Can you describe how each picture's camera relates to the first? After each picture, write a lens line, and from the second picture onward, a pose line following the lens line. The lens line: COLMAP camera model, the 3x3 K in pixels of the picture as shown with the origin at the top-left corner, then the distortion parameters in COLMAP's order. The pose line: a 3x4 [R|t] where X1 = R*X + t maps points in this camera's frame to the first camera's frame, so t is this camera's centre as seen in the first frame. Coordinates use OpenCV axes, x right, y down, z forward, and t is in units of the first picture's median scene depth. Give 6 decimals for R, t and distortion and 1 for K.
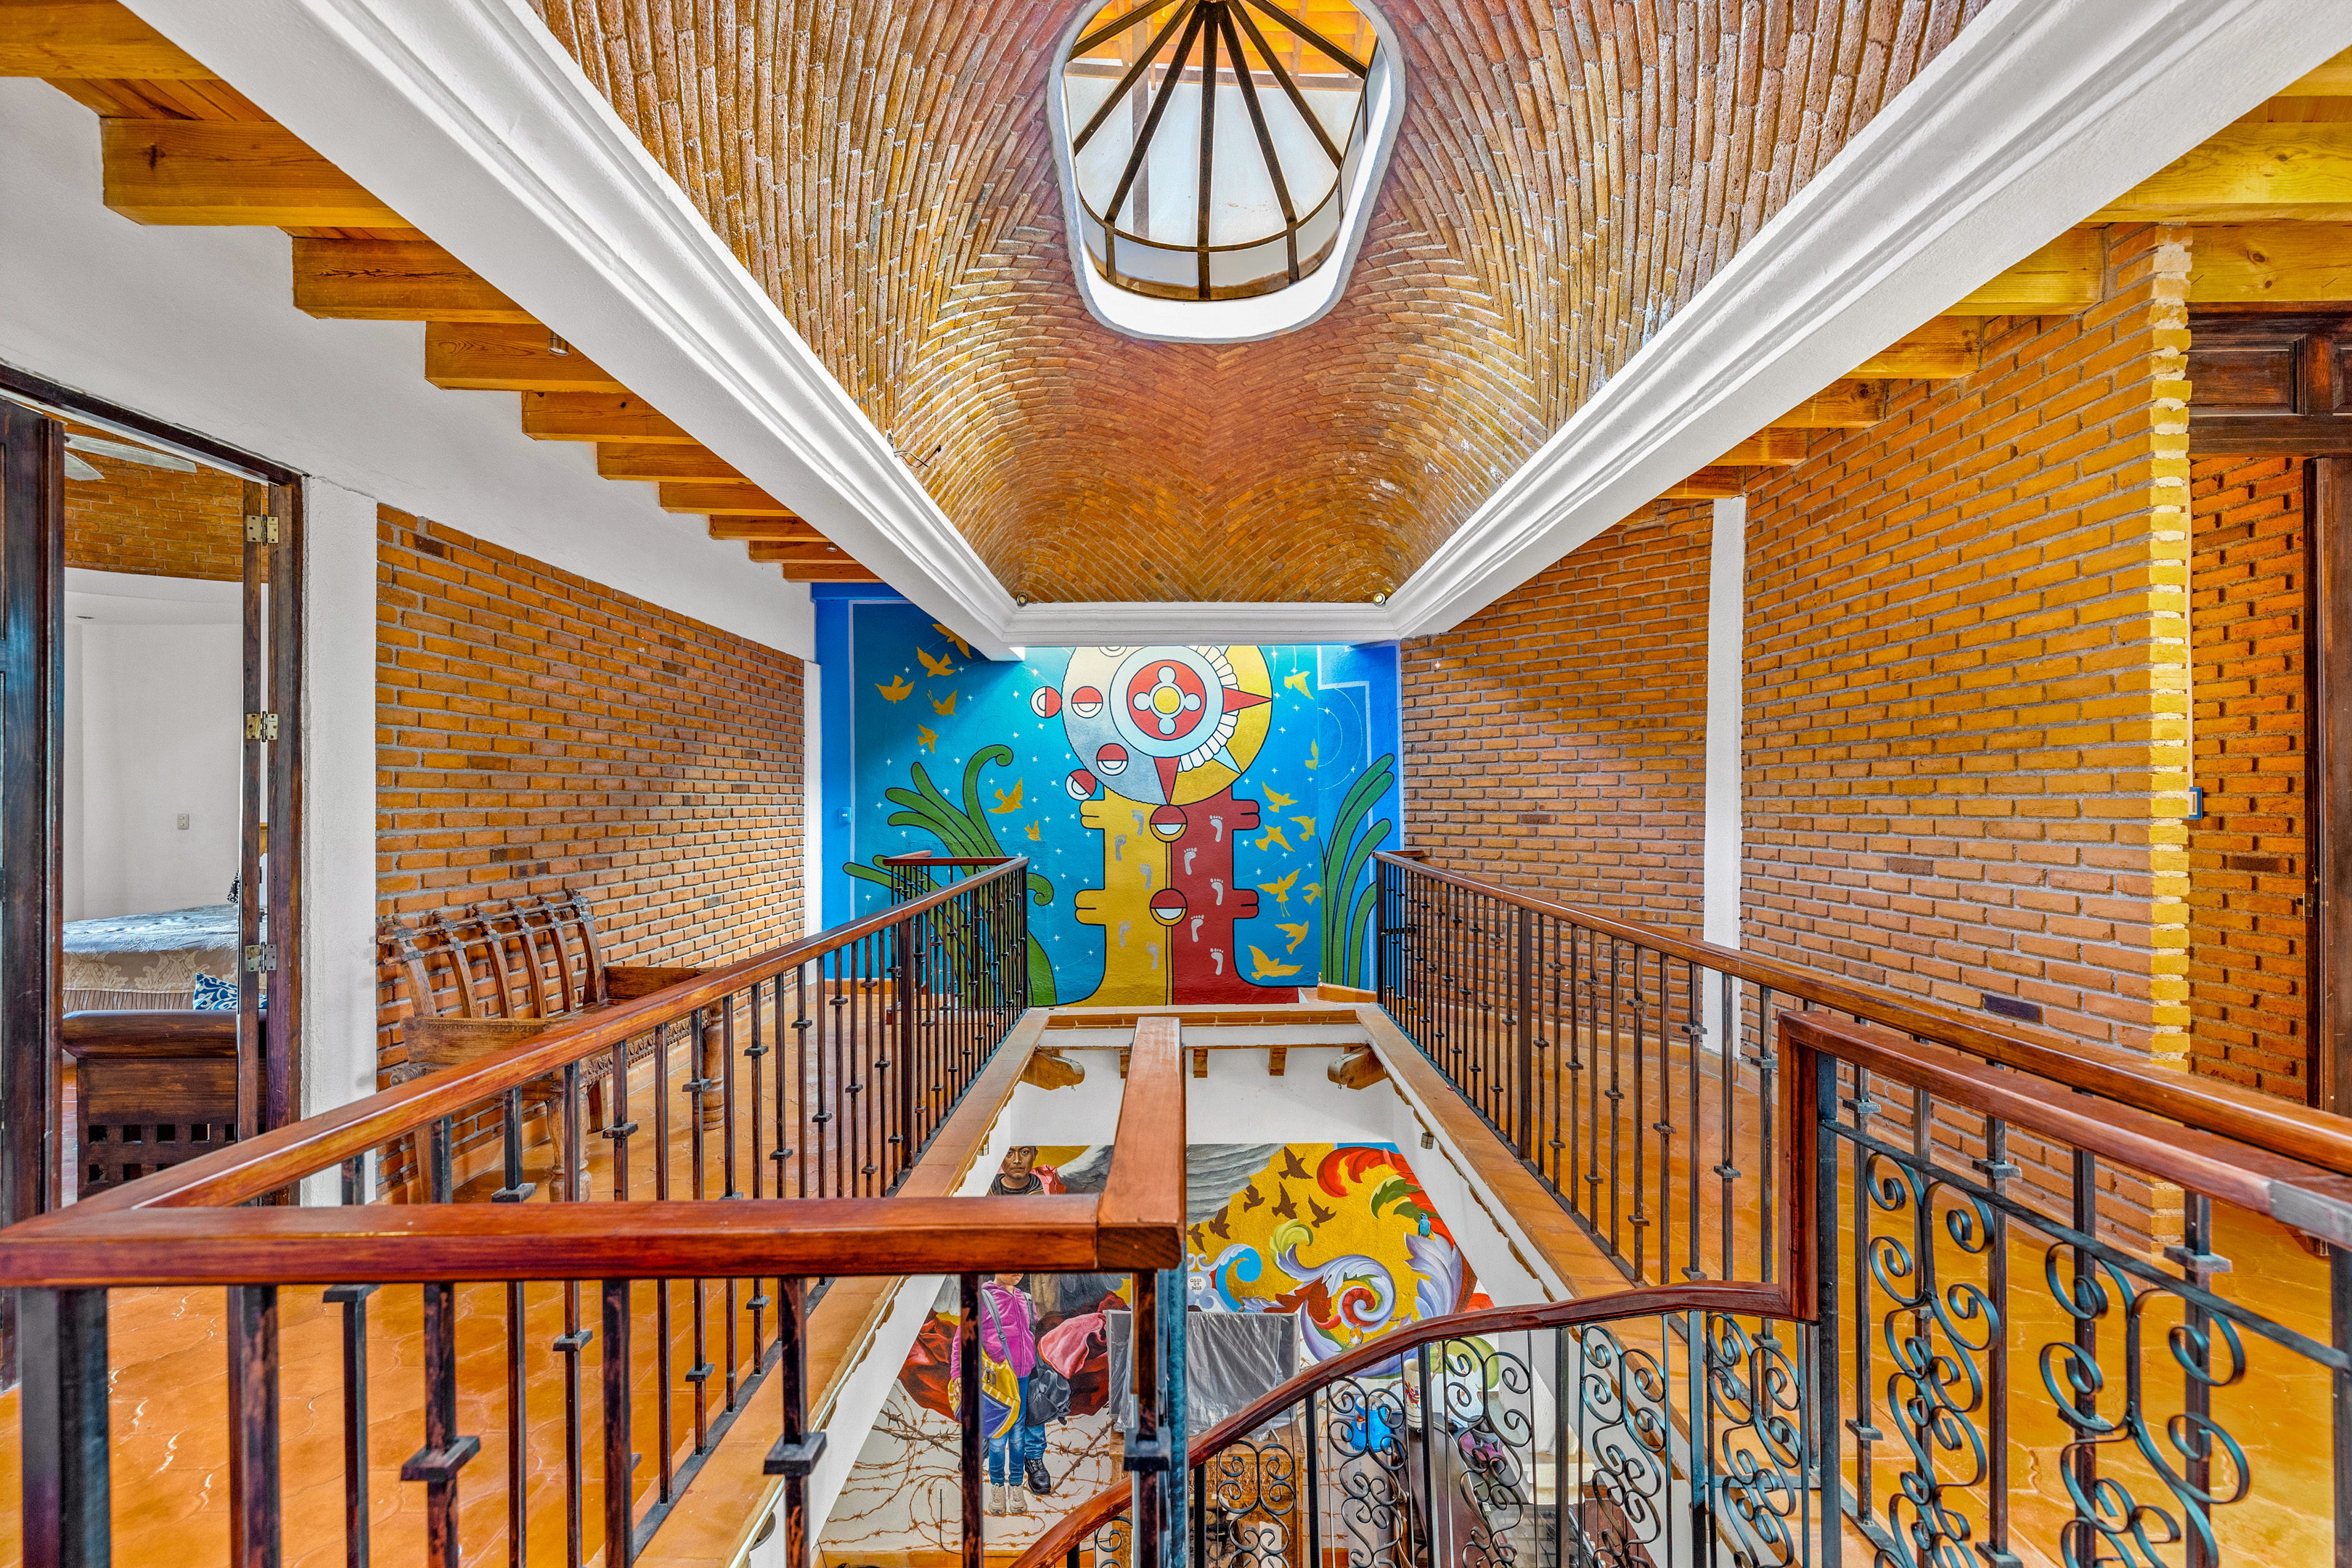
lens RADIAL K [[1000.1, 0, 1188.1], [0, 1000.1, 795.8], [0, 0, 1]] dist [-0.001372, -0.000313]
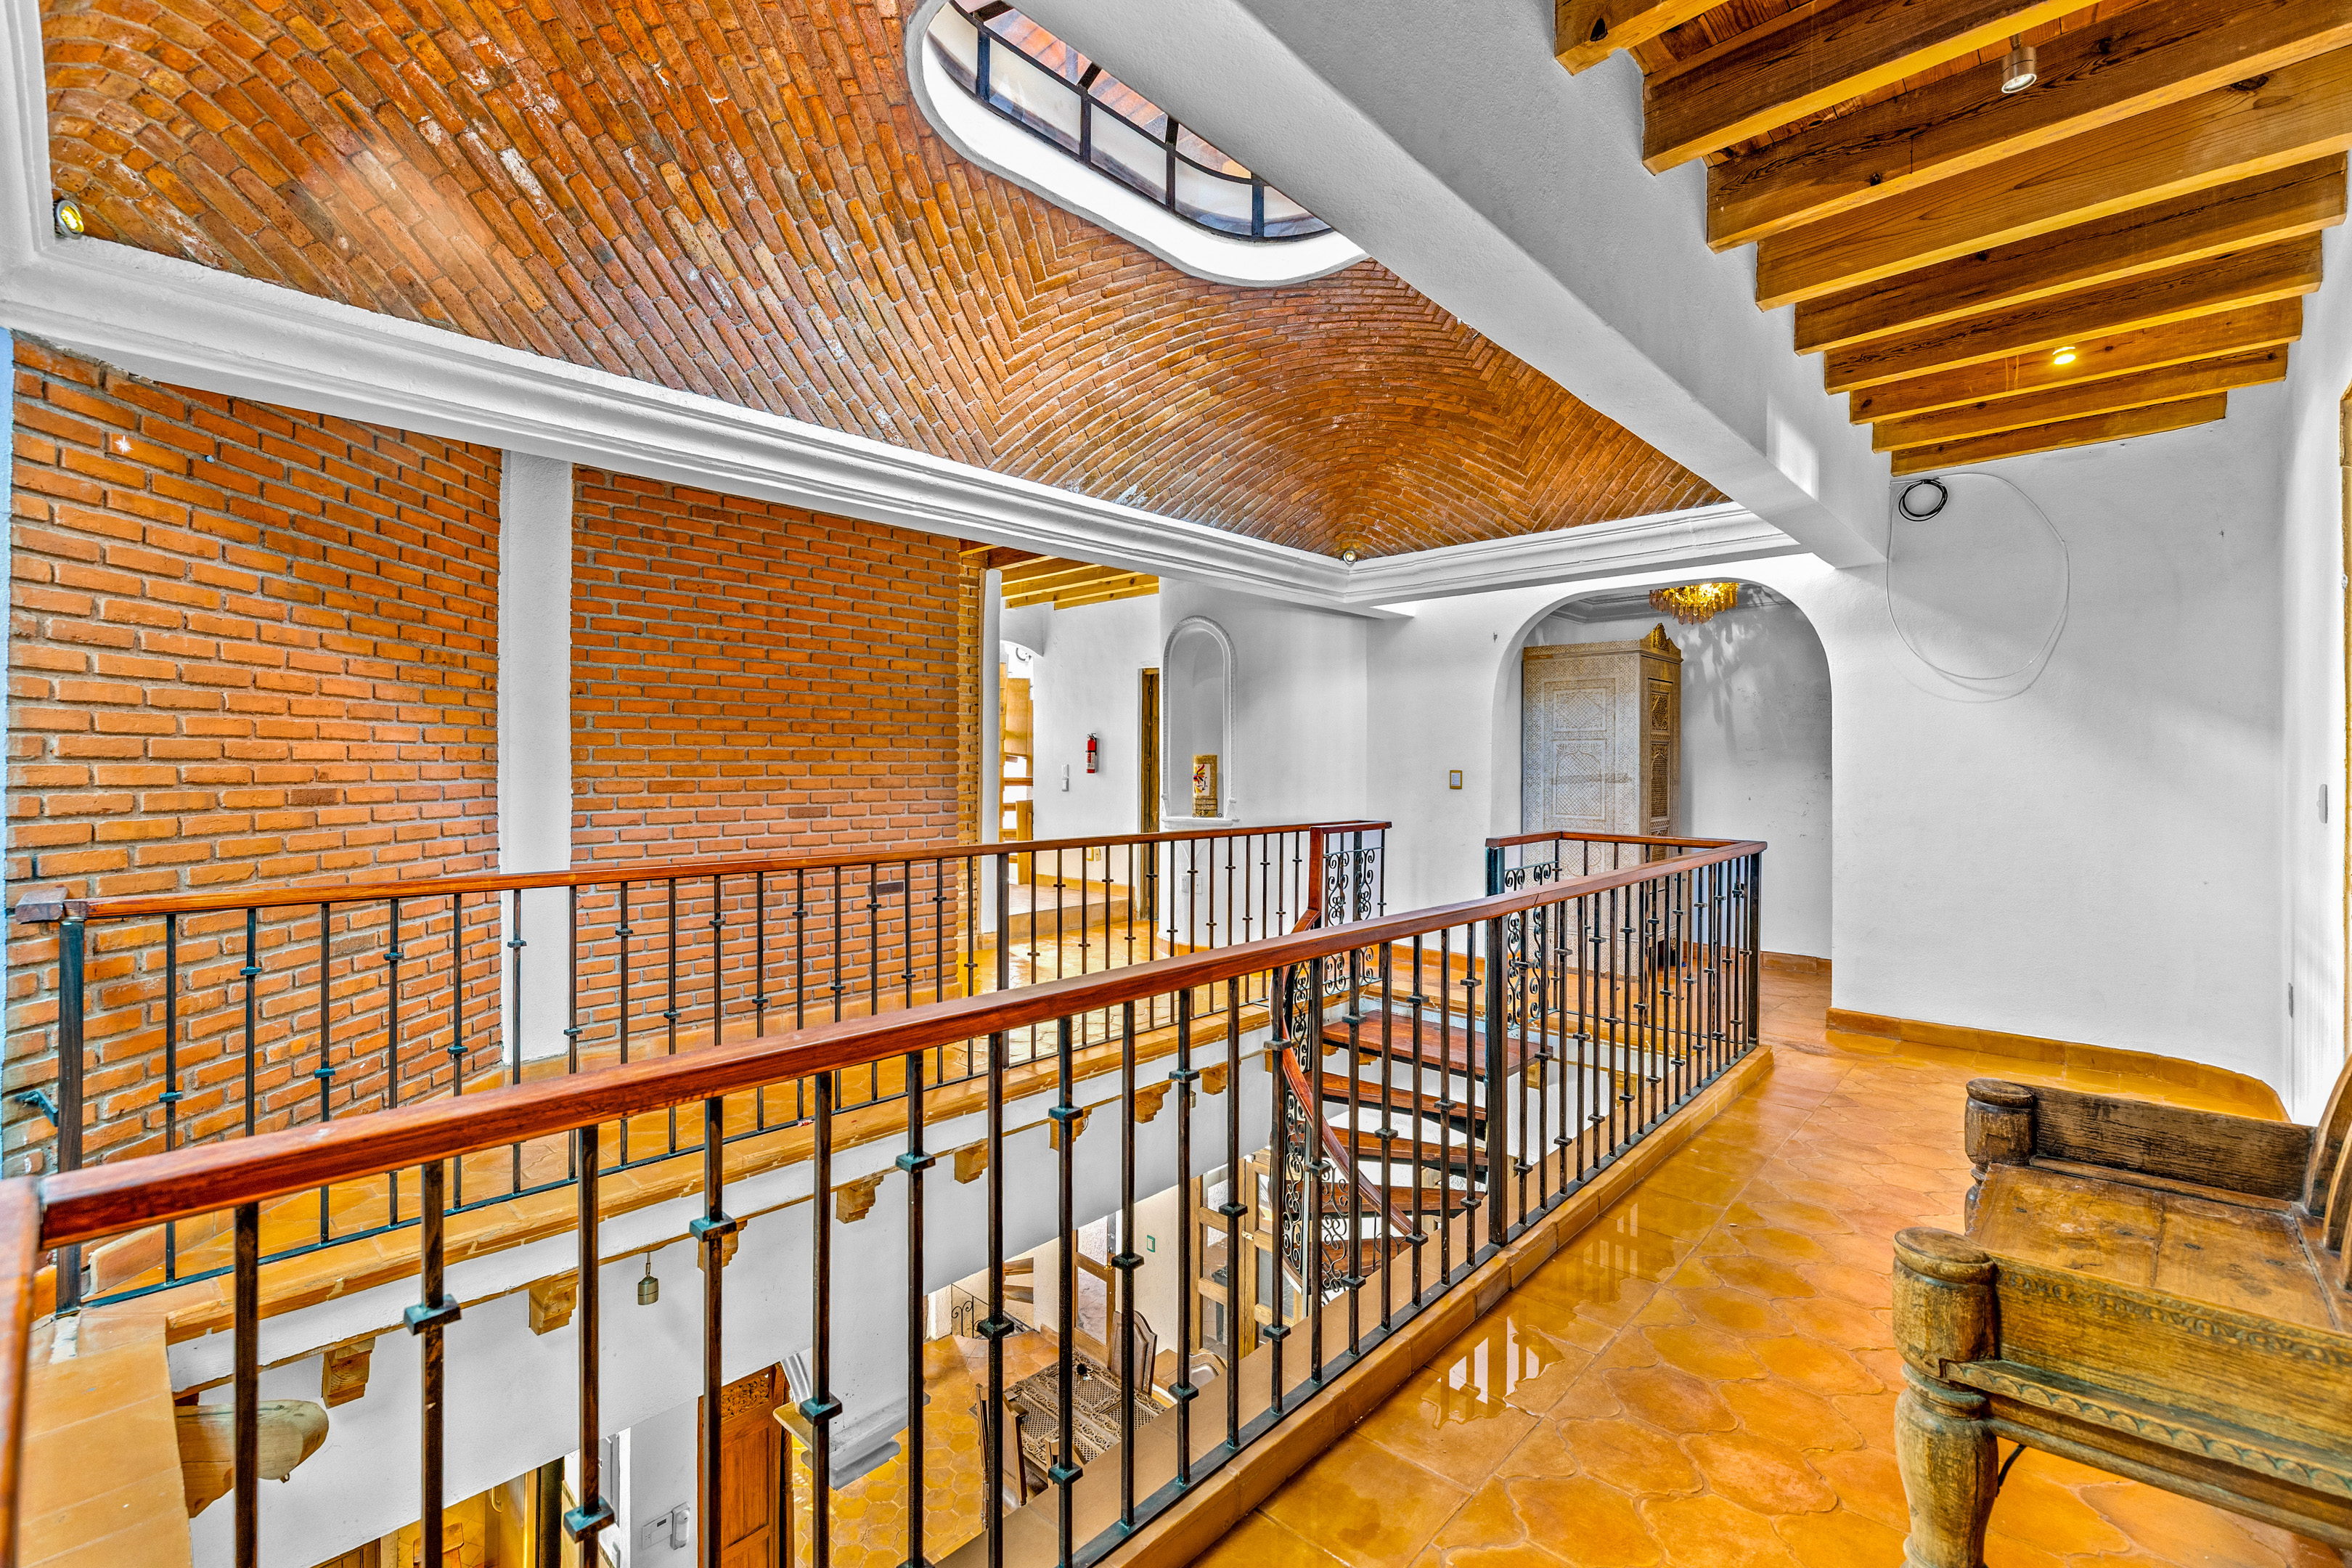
lens RADIAL K [[1000.1, 0, 1180.8], [0, 1000.1, 773.4], [0, 0, 1]] dist [-0.001372, -0.000313]
pose [[-0.727928, -0.001967, 0.685651, -0.401905], [-0.000706, 0.999998, 0.002120, 0.008704], [-0.685653, 0.001059, -0.727928, 1.087319]]
